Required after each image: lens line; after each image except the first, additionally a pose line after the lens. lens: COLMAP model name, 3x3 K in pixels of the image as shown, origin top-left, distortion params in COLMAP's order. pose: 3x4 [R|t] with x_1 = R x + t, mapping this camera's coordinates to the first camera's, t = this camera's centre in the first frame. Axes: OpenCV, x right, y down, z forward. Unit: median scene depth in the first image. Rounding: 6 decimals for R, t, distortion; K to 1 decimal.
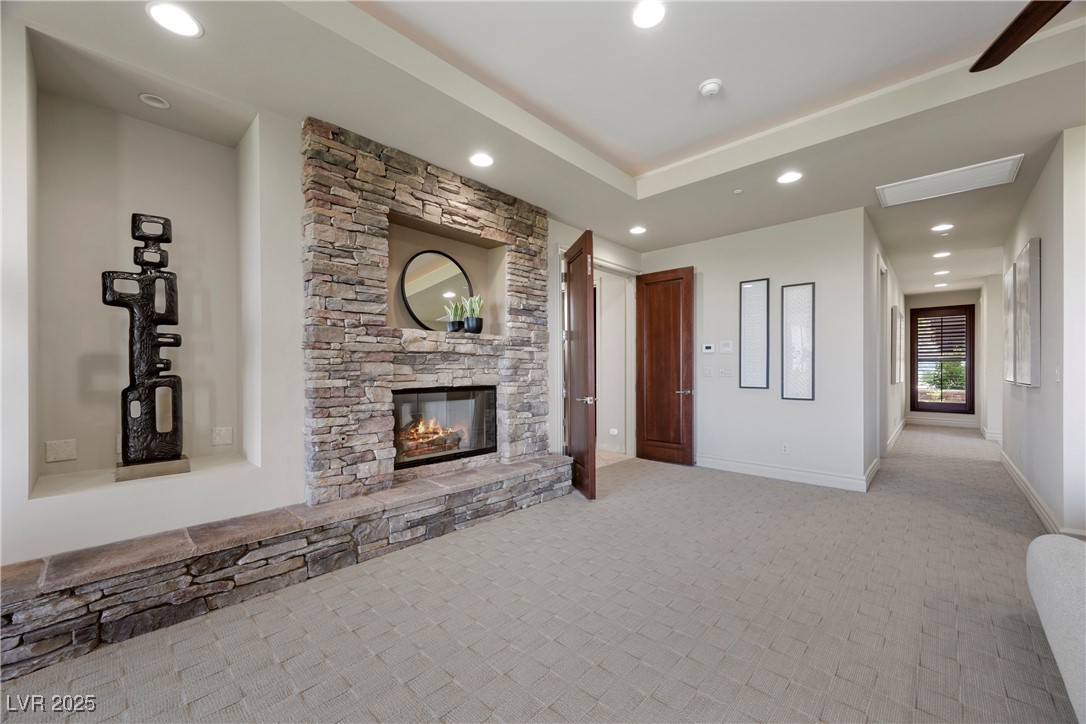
lens RADIAL K [[424.6, 0, 539.5], [0, 424.6, 370.9], [0, 0, 1]] dist [-0.000334, -0.000241]
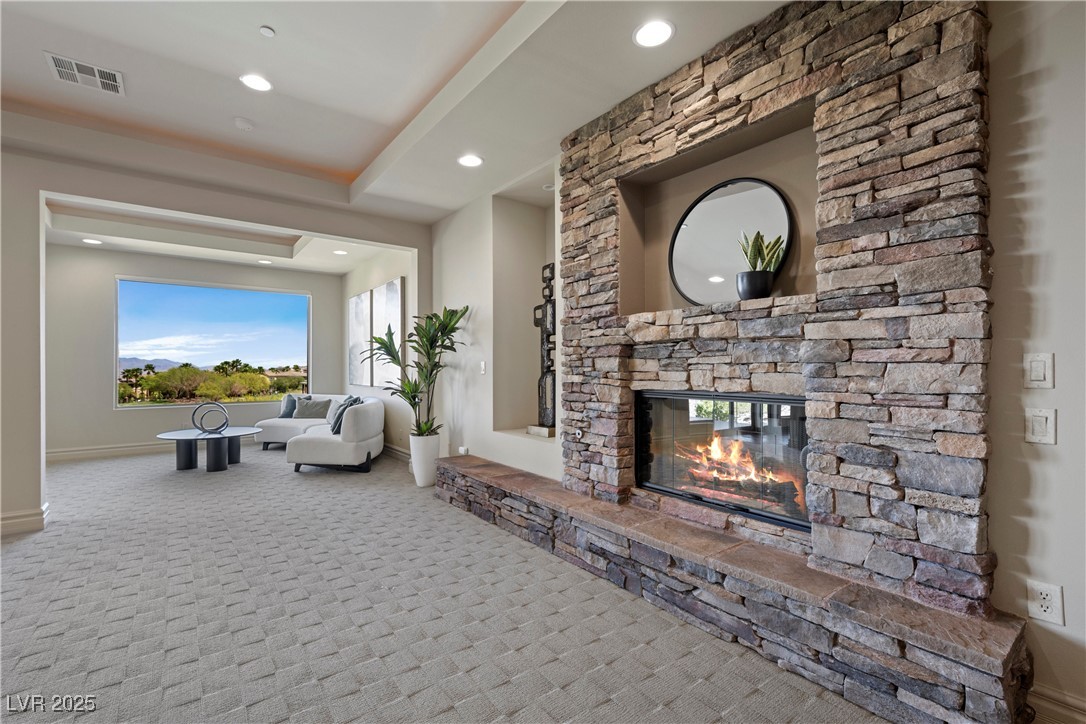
lens RADIAL K [[477.9, 0, 539.3], [0, 477.9, 366.8], [0, 0, 1]] dist [0.000105, -0.000119]
pose [[-0.160786, -0.000303, -0.986989, 0.533097], [-0.002009, 0.999998, 0.000020, -0.000064], [0.986987, 0.001986, -0.160786, 0.853763]]
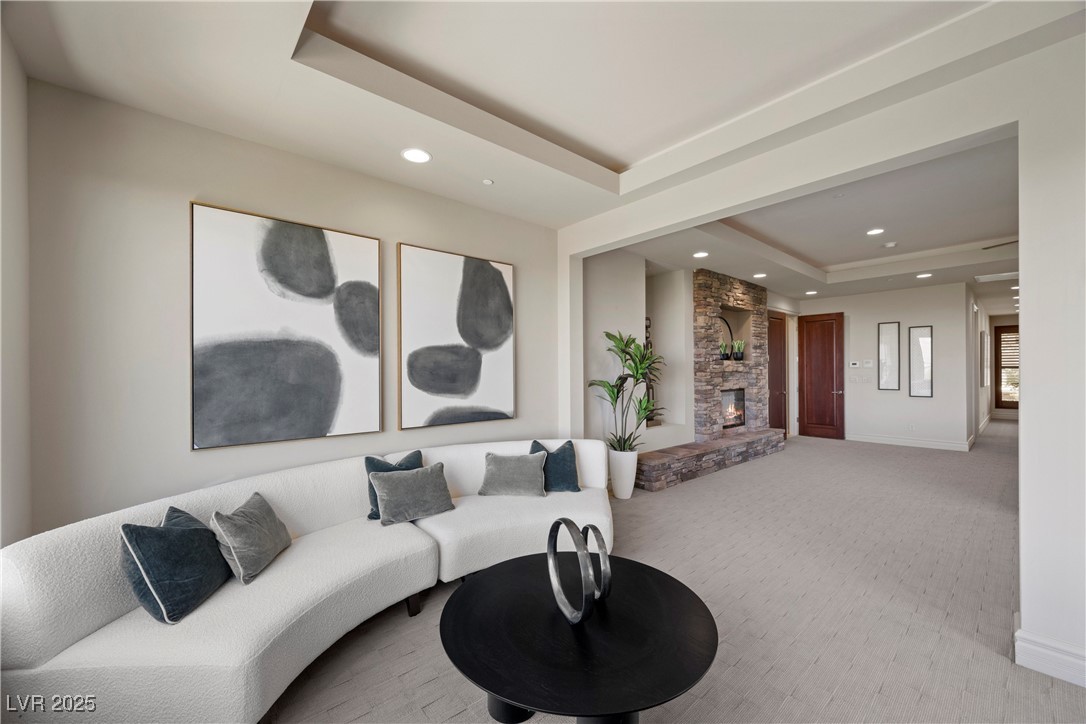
lens RADIAL K [[424.6, 0, 539.5], [0, 424.6, 370.9], [0, 0, 1]] dist [-0.000334, -0.000241]
pose [[0.995069, -0.003817, -0.099114, -0.876296], [0.003461, 0.999987, -0.003764, -0.039648], [0.099127, 0.003402, 0.995069, -0.979681]]
